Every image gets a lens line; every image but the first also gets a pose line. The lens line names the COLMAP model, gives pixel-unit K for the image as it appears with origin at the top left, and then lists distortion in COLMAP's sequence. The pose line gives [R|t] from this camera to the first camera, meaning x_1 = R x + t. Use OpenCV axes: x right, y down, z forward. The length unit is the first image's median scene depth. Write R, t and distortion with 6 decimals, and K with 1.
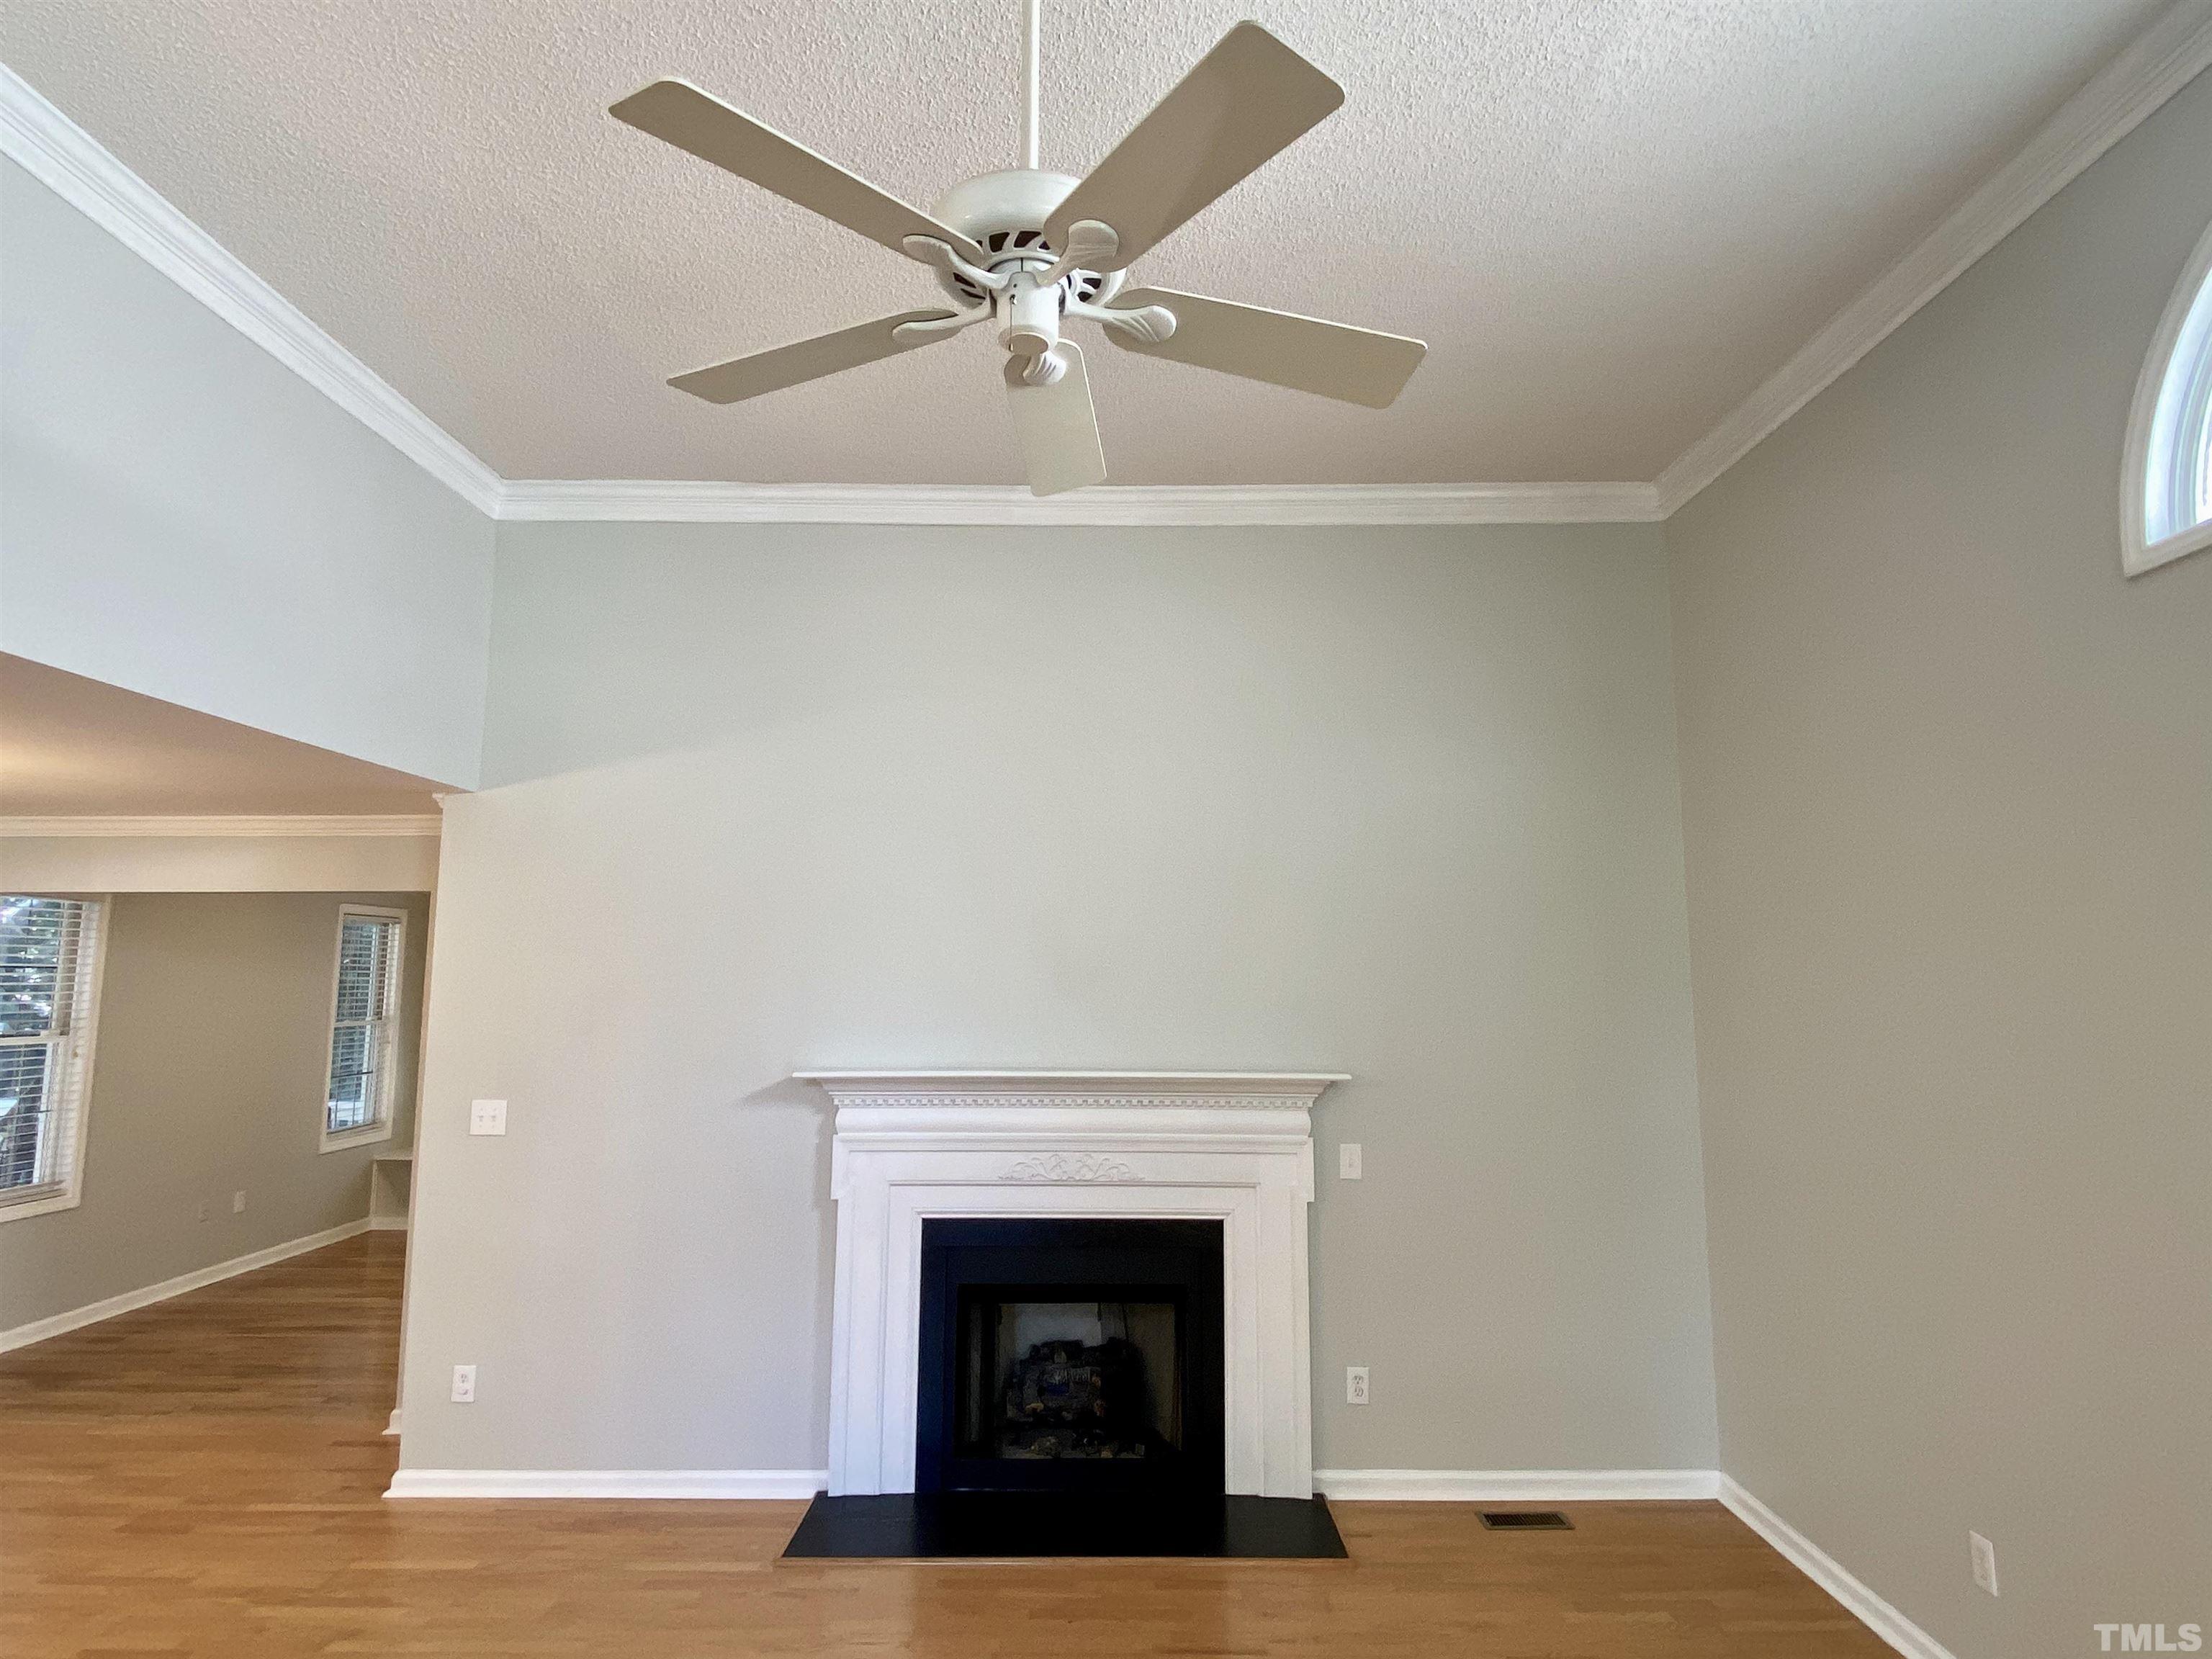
lens RADIAL K [[1225.1, 0, 1093.1], [0, 1225.1, 836.4], [0, 0, 1]] dist [0.030565, -0.031684]
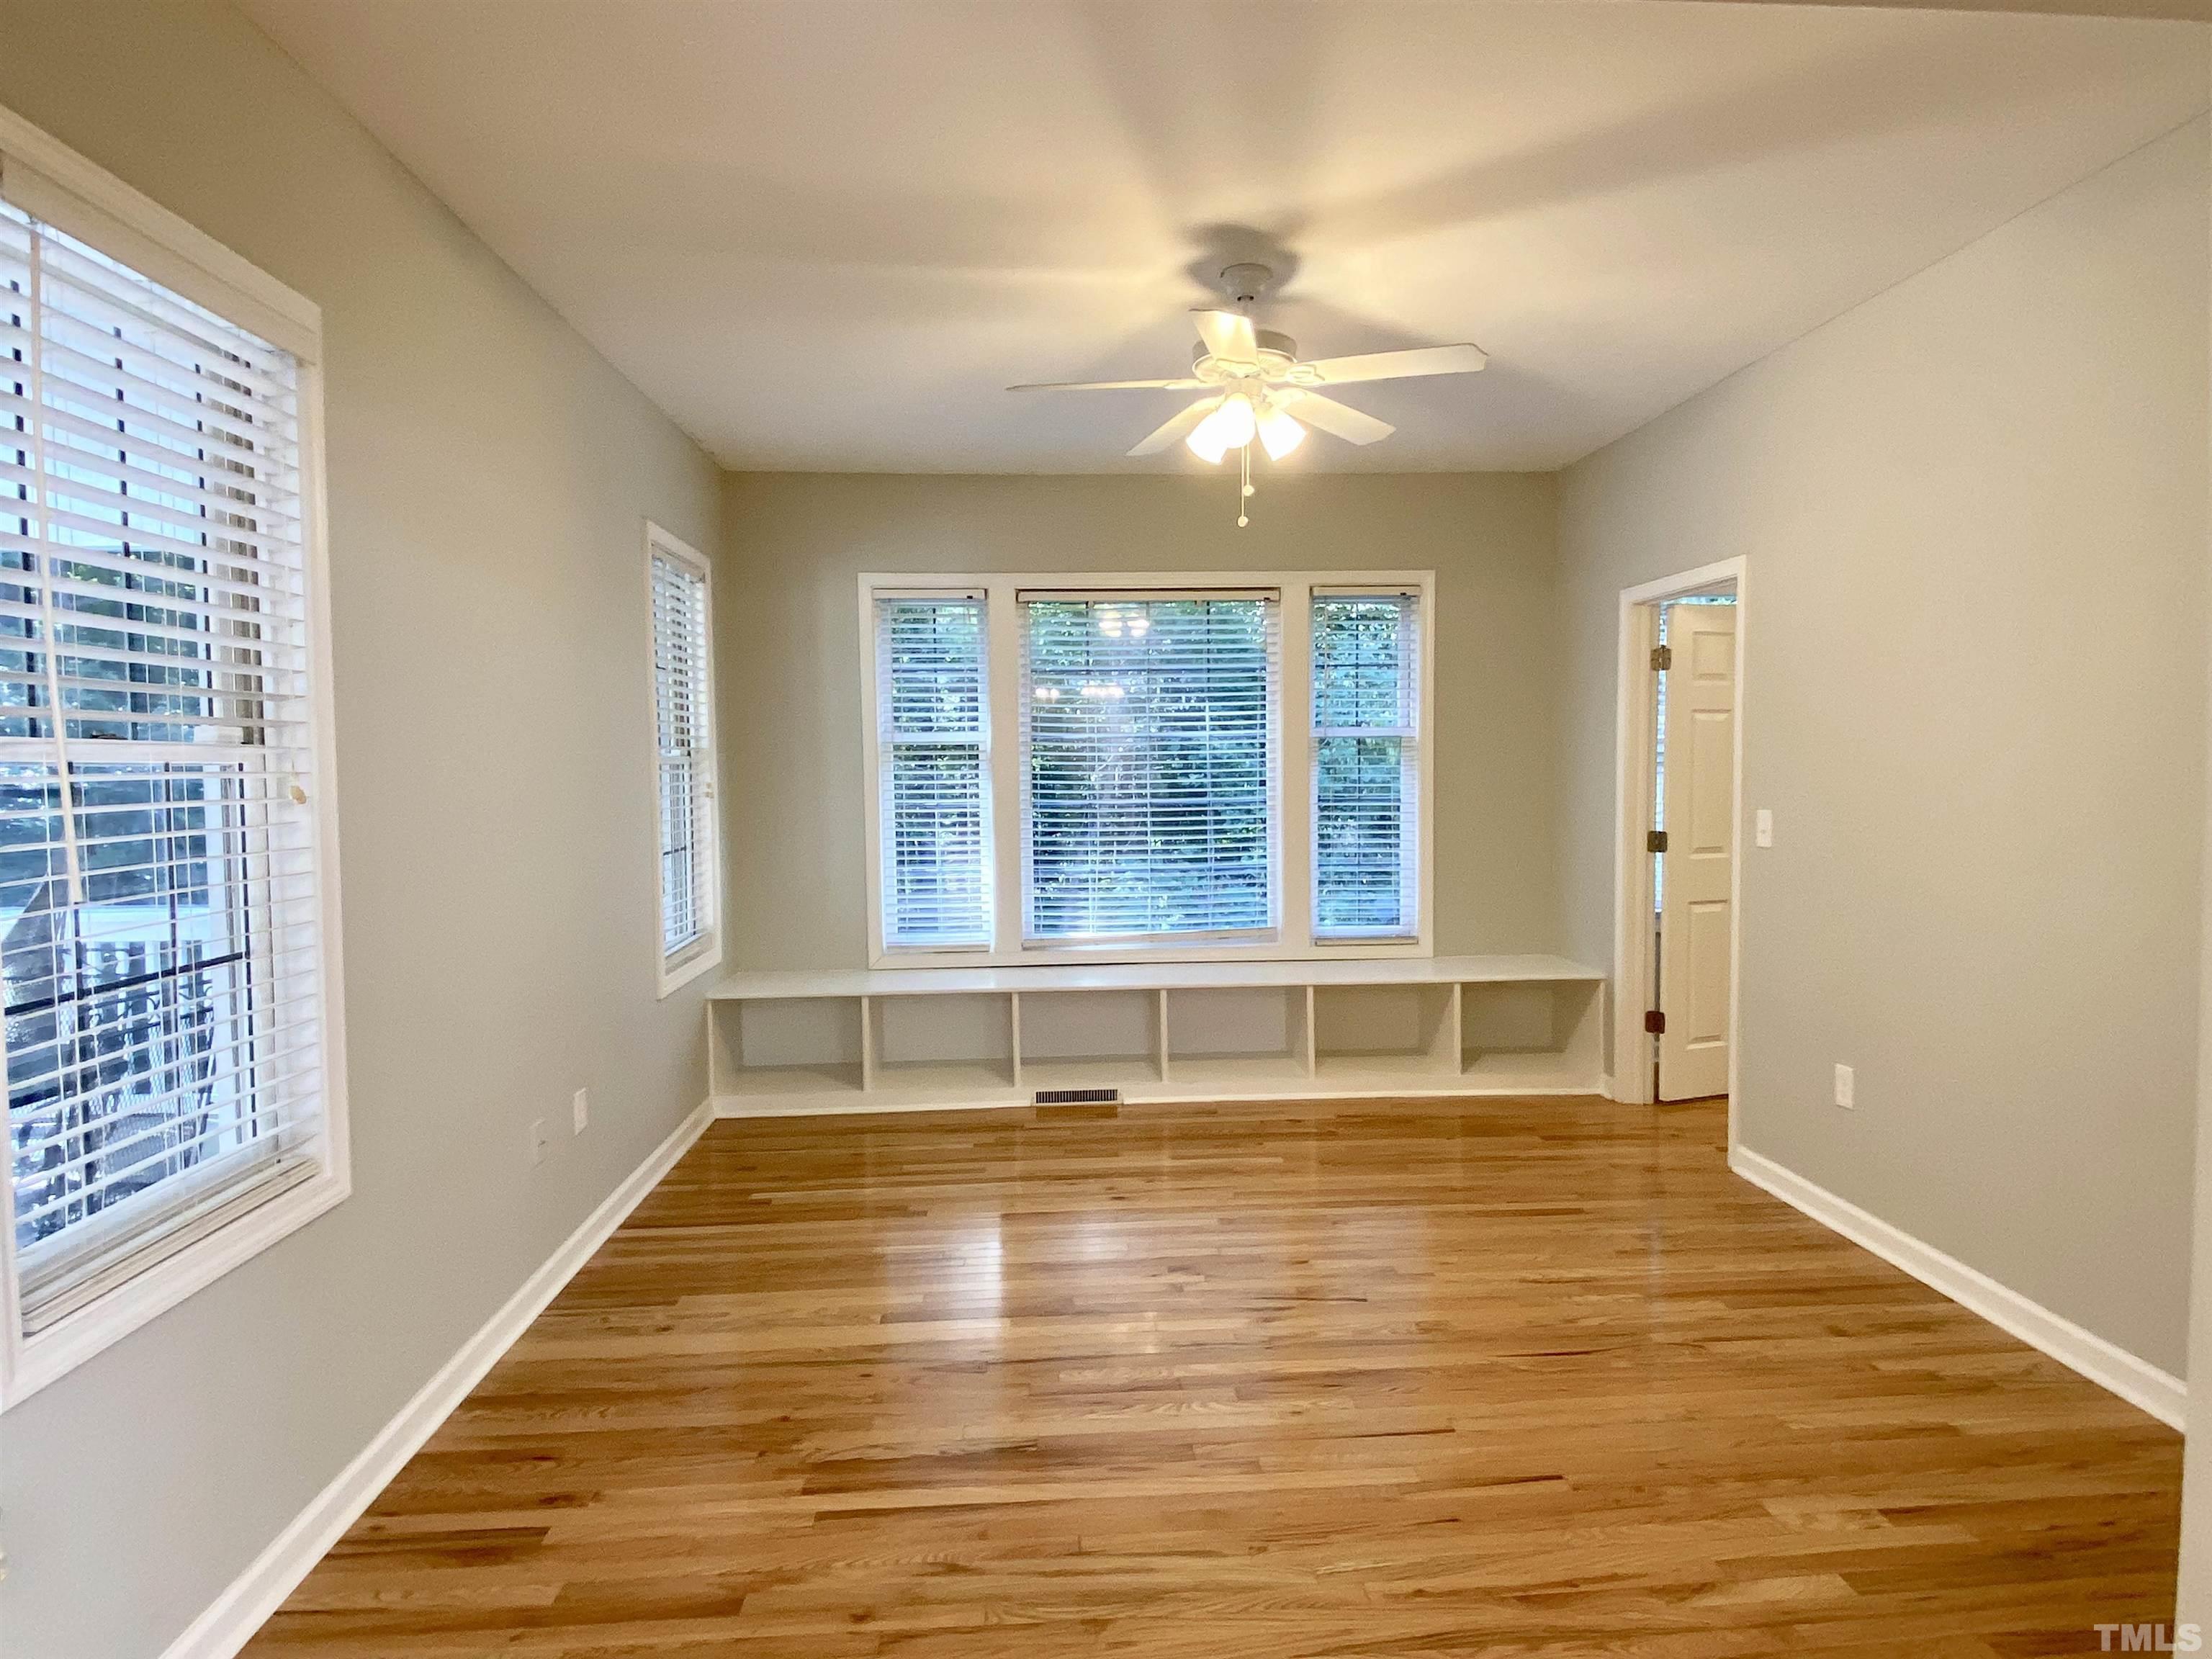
lens RADIAL K [[1225.1, 0, 1110.7], [0, 1225.1, 833.4], [0, 0, 1]] dist [0.030565, -0.031684]
pose [[0.997660, -0.012650, 0.067189, -0.614078], [0.000787, 0.984794, 0.173722, 0.125805], [-0.068365, -0.173263, 0.982500, 0.630177]]
